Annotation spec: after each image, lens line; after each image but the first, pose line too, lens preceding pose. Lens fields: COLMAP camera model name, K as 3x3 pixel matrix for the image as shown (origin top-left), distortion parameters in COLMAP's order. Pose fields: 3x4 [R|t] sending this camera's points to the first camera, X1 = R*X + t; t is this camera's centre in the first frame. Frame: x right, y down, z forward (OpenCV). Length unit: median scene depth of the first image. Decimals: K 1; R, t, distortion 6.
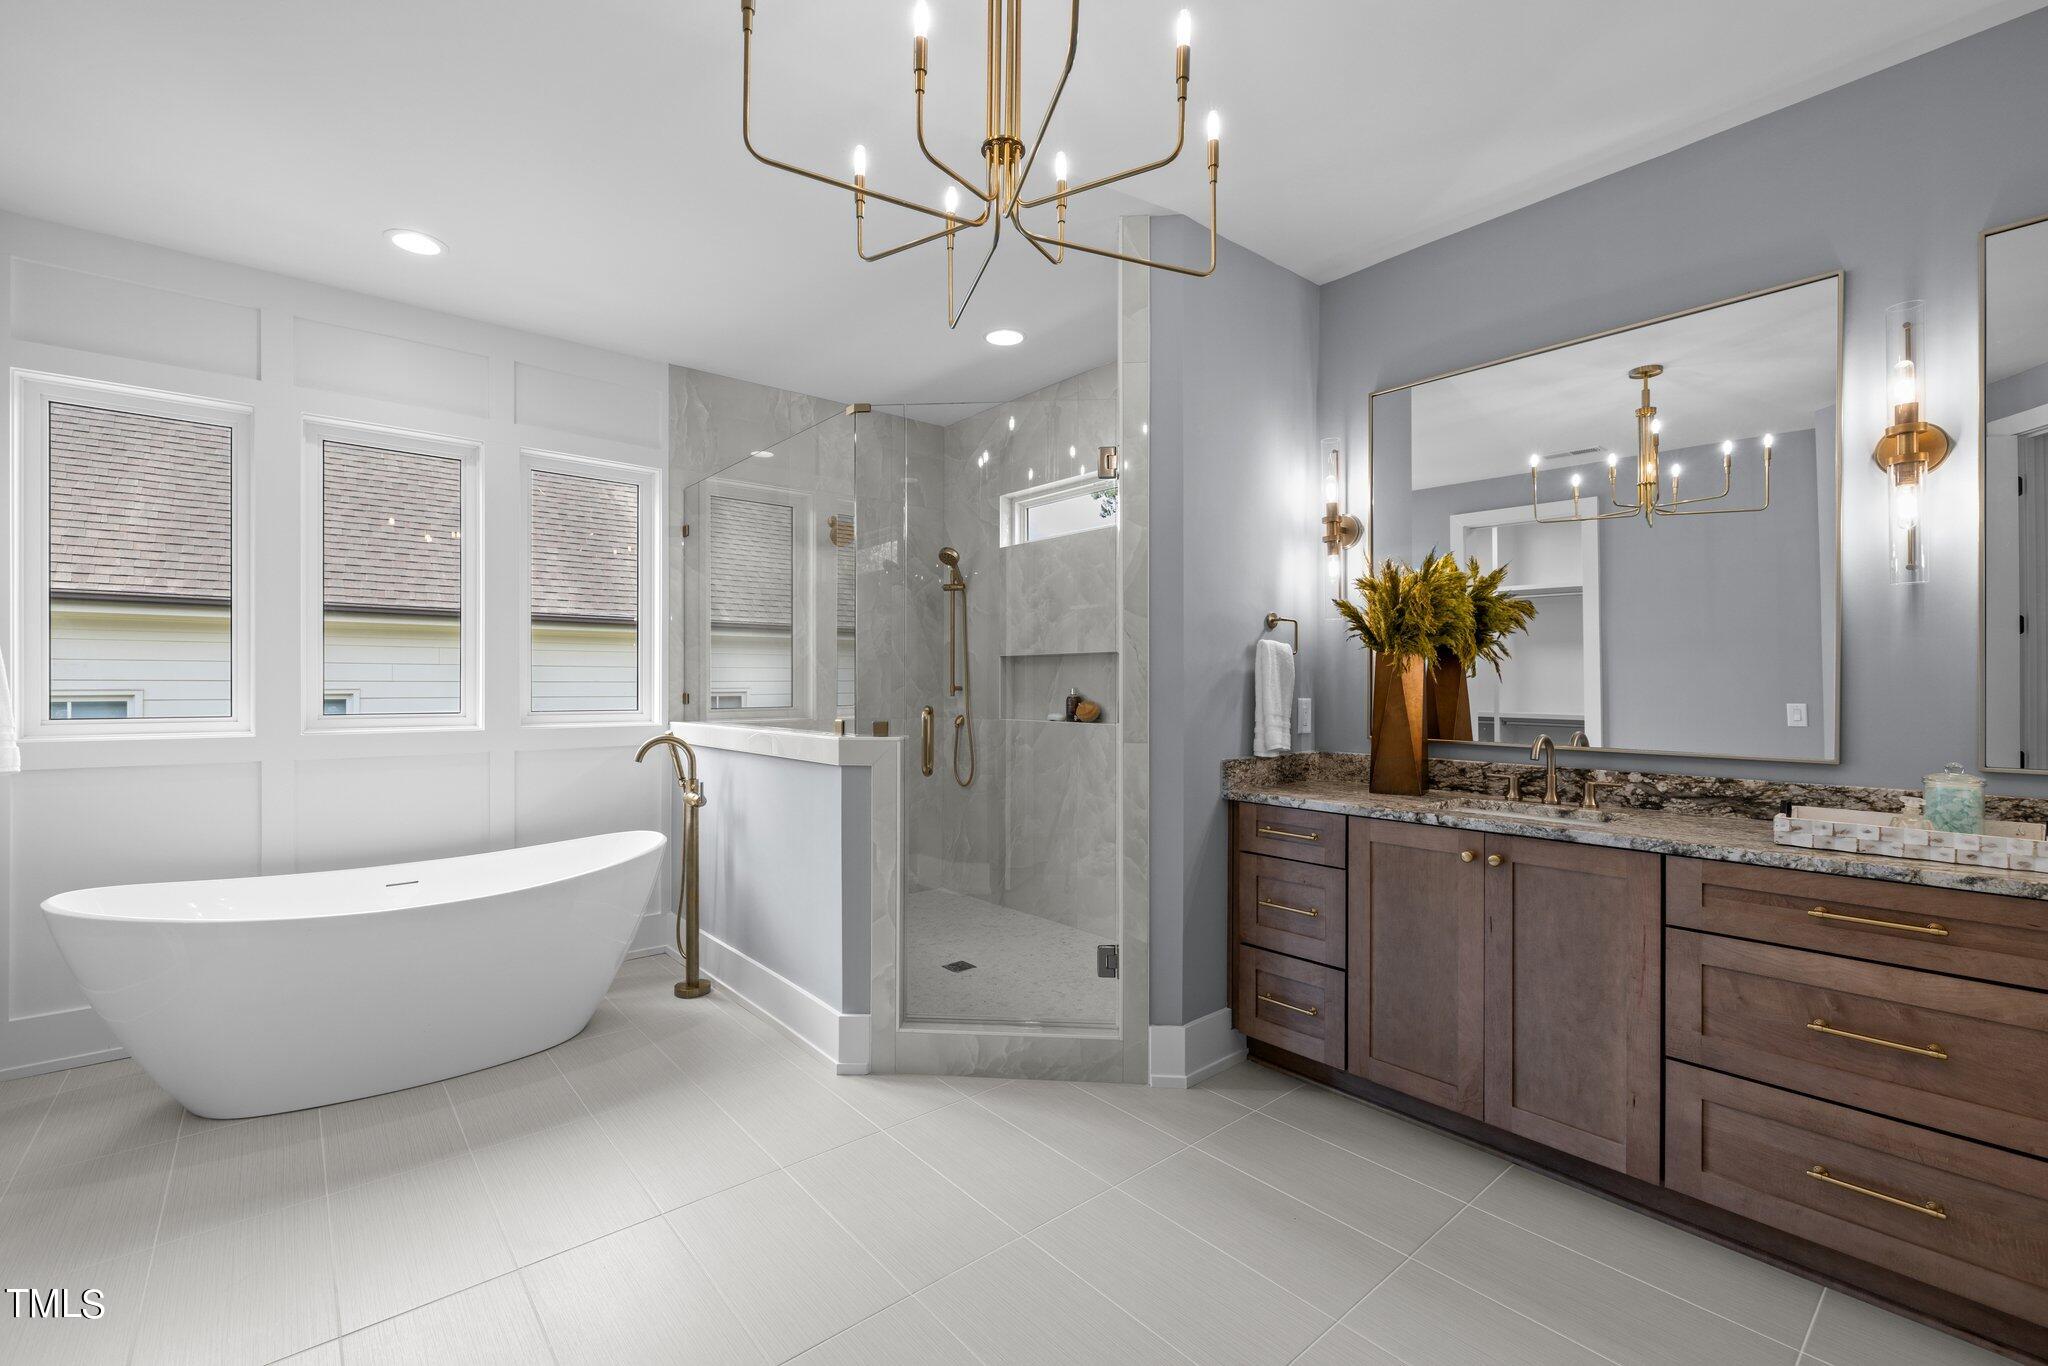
lens RADIAL K [[859.7, 0, 1020.9], [0, 859.7, 683.2], [0, 0, 1]] dist [0.000675, -0.000022]
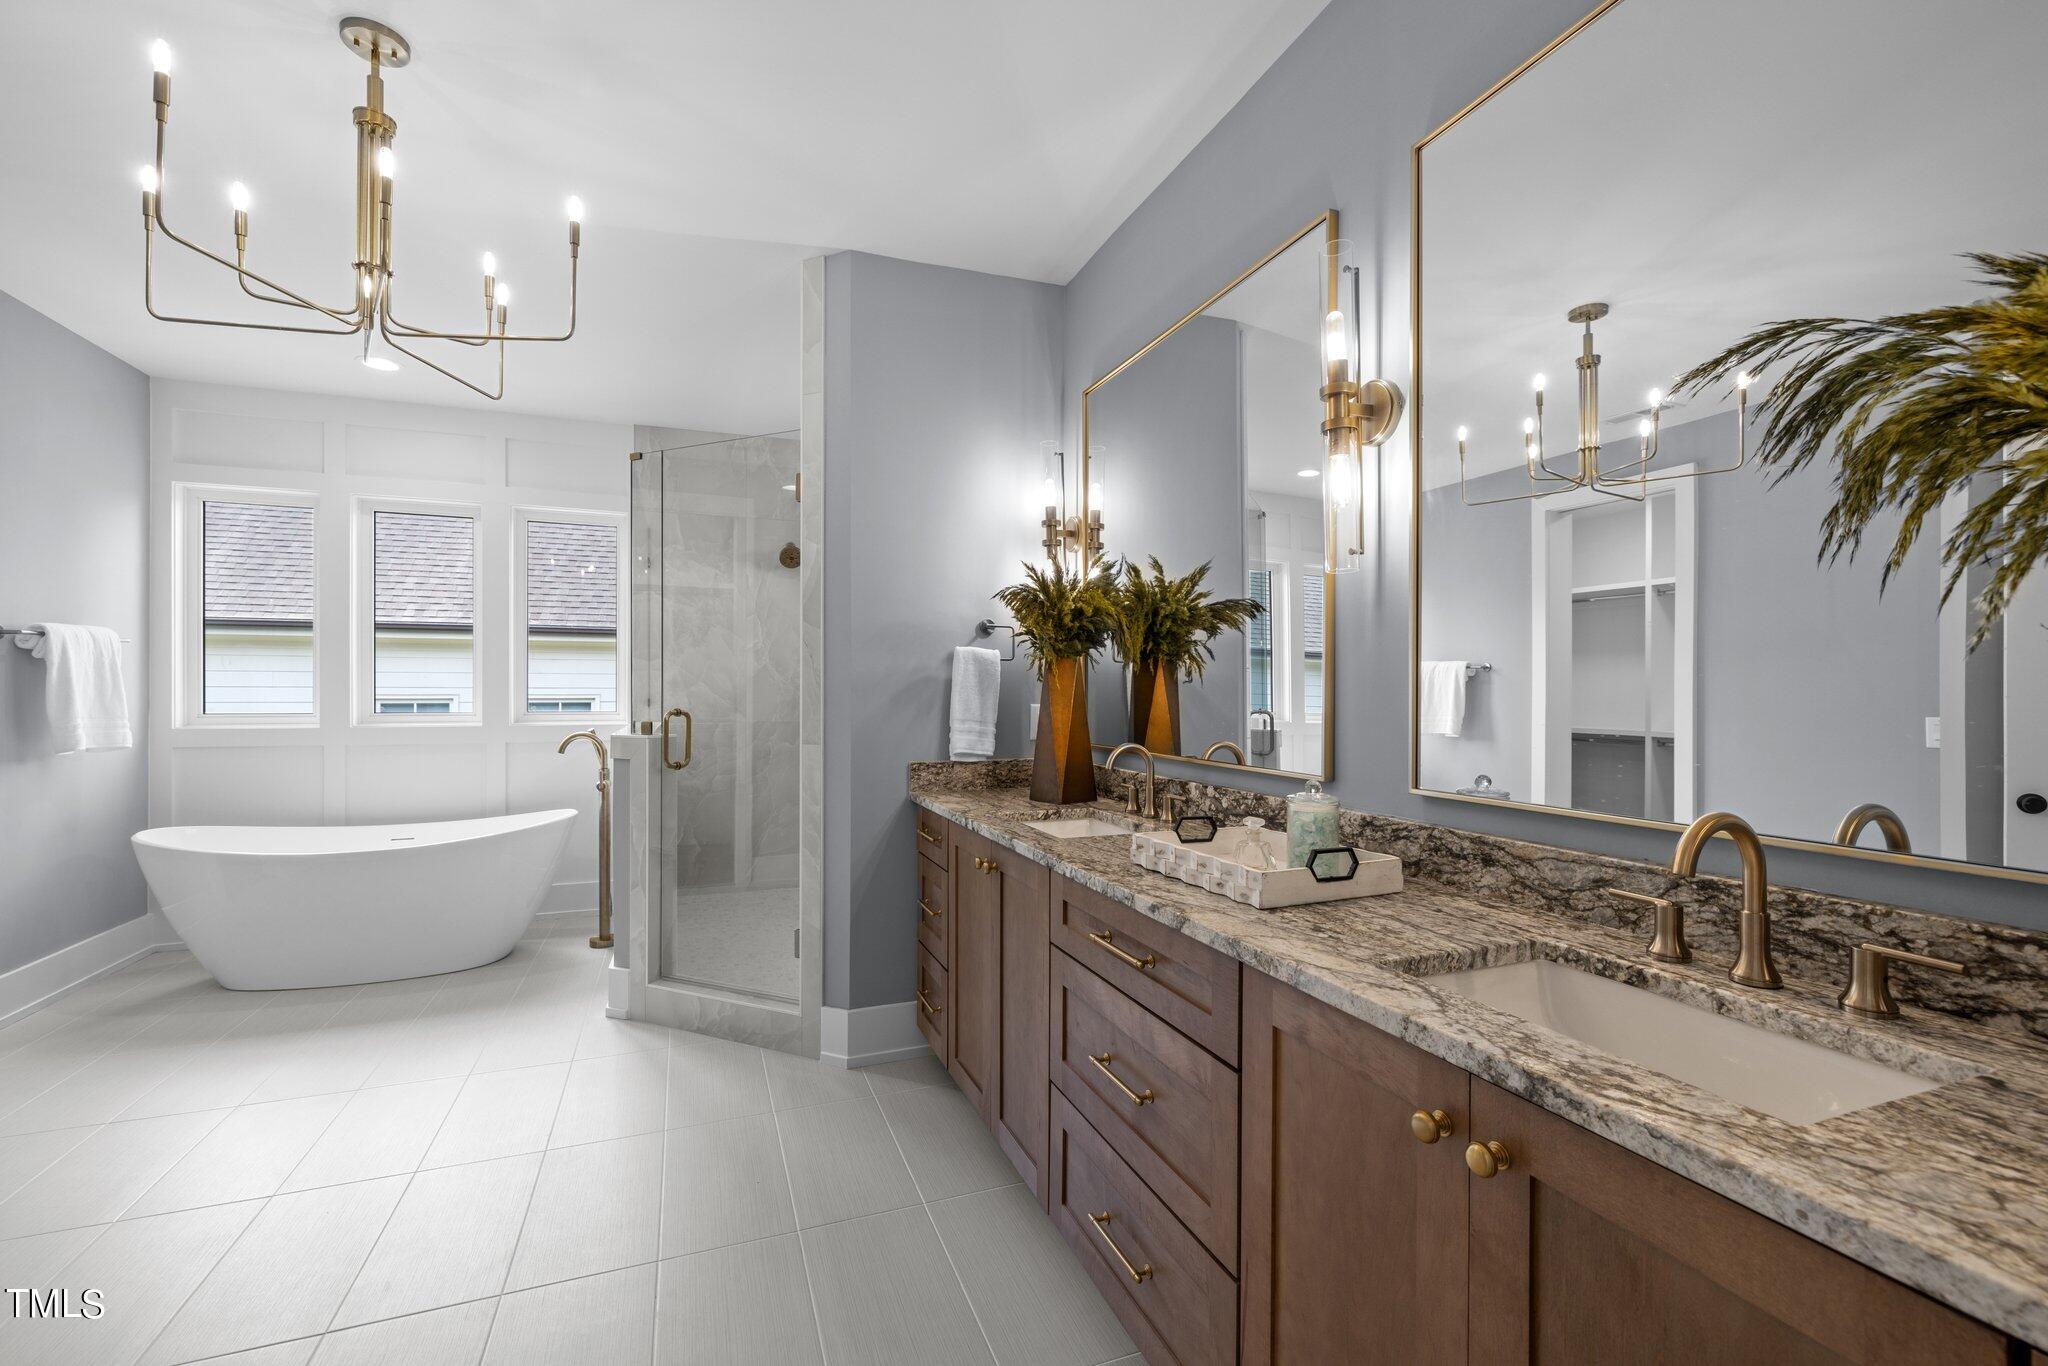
lens RADIAL K [[859.7, 0, 1018.2], [0, 859.7, 690.8], [0, 0, 1]] dist [0.000675, -0.000022]
pose [[0.944533, 0.001011, -0.328415, 0.480744], [-0.000816, 0.999999, 0.000731, 0.001072], [0.328415, -0.000422, 0.944533, 0.040607]]
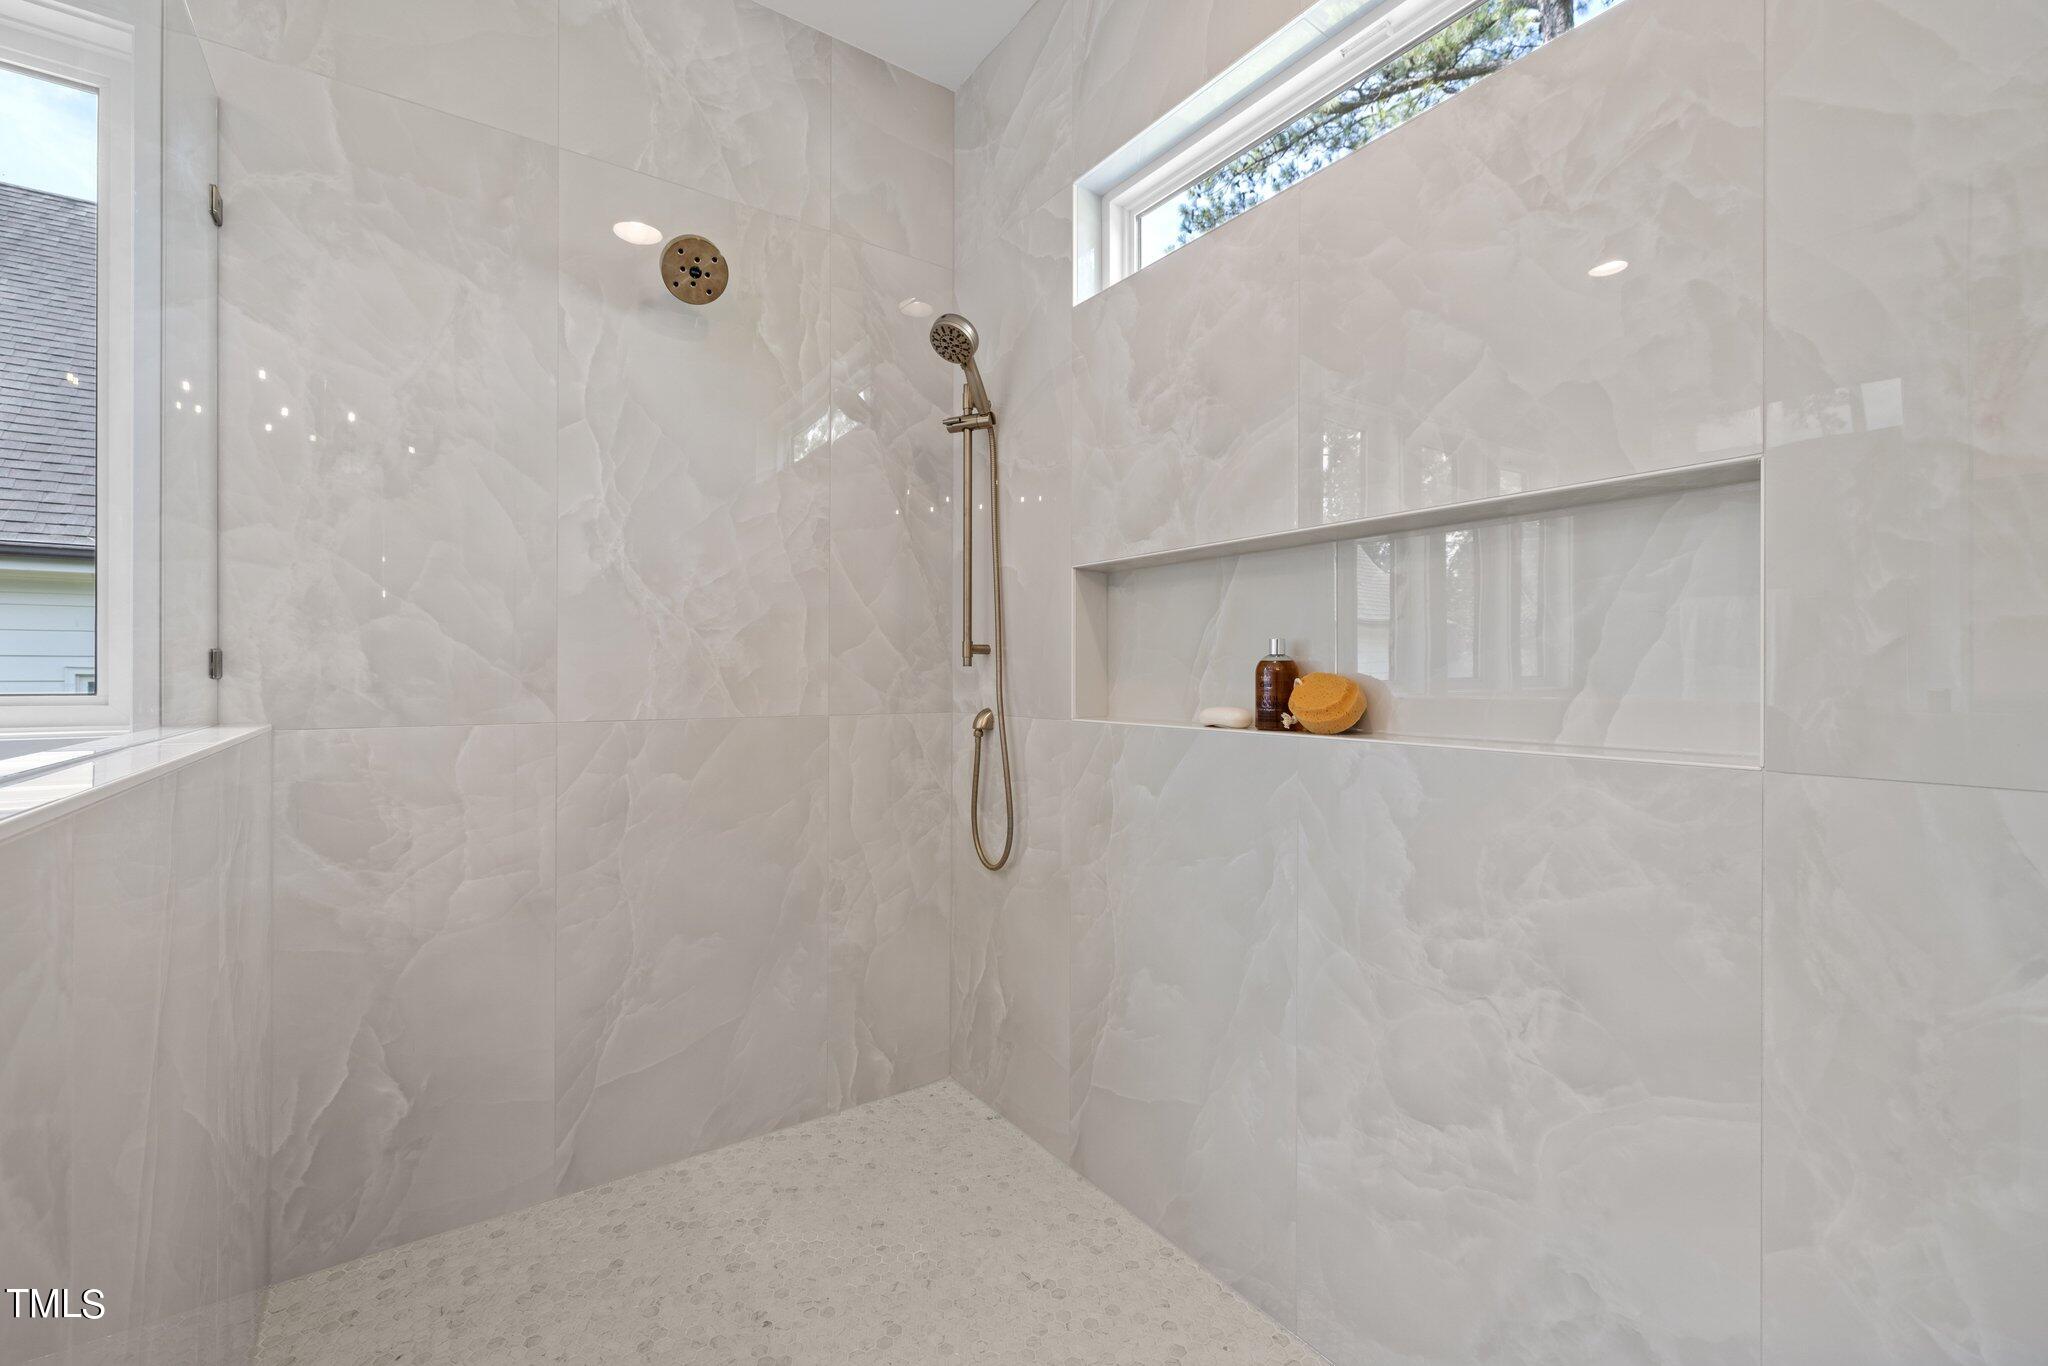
lens RADIAL K [[859.7, 0, 1033.8], [0, 859.7, 672.8], [0, 0, 1]] dist [0.000675, -0.000022]
pose [[0.997562, 0.001046, -0.069783, -0.015959], [-0.000864, 0.999996, 0.002635, 0.020386], [0.069785, -0.002569, 0.997559, 0.652355]]
